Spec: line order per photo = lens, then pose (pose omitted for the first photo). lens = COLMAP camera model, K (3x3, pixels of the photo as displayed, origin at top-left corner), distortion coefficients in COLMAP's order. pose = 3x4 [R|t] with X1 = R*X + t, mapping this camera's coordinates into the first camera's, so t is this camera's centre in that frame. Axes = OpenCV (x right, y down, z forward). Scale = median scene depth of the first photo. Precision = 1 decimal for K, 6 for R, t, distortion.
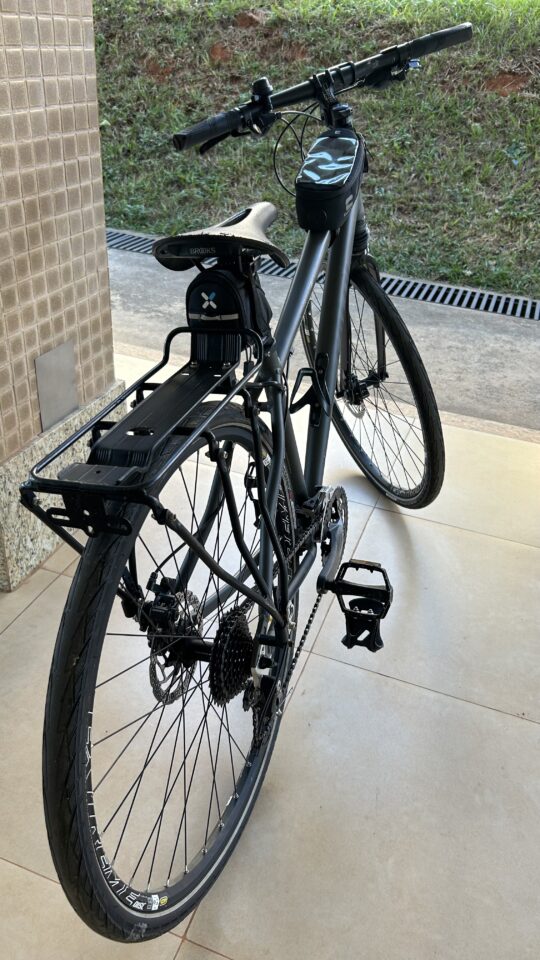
lens RADIAL K [[719.6, 0, 270.0], [0, 719.6, 480.0], [0, 0, 1]] dist [0.037647, 0.008850]
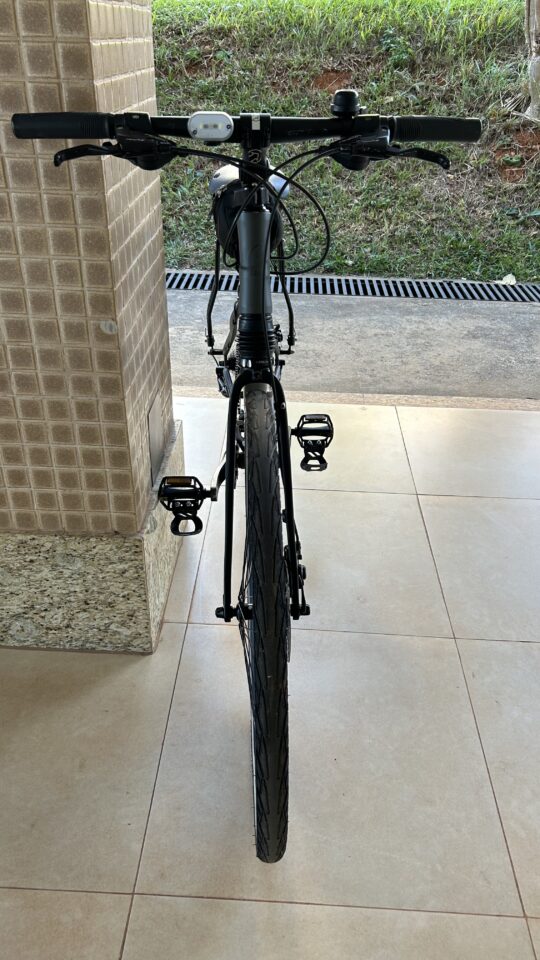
lens RADIAL K [[719.6, 0, 270.0], [0, 719.6, 480.0], [0, 0, 1]] dist [0.037647, 0.008850]
pose [[0.954345, -0.196599, 0.224888, -0.130056], [0.195832, 0.980294, 0.025942, -0.023552], [-0.225556, 0.019283, 0.974039, 0.004248]]
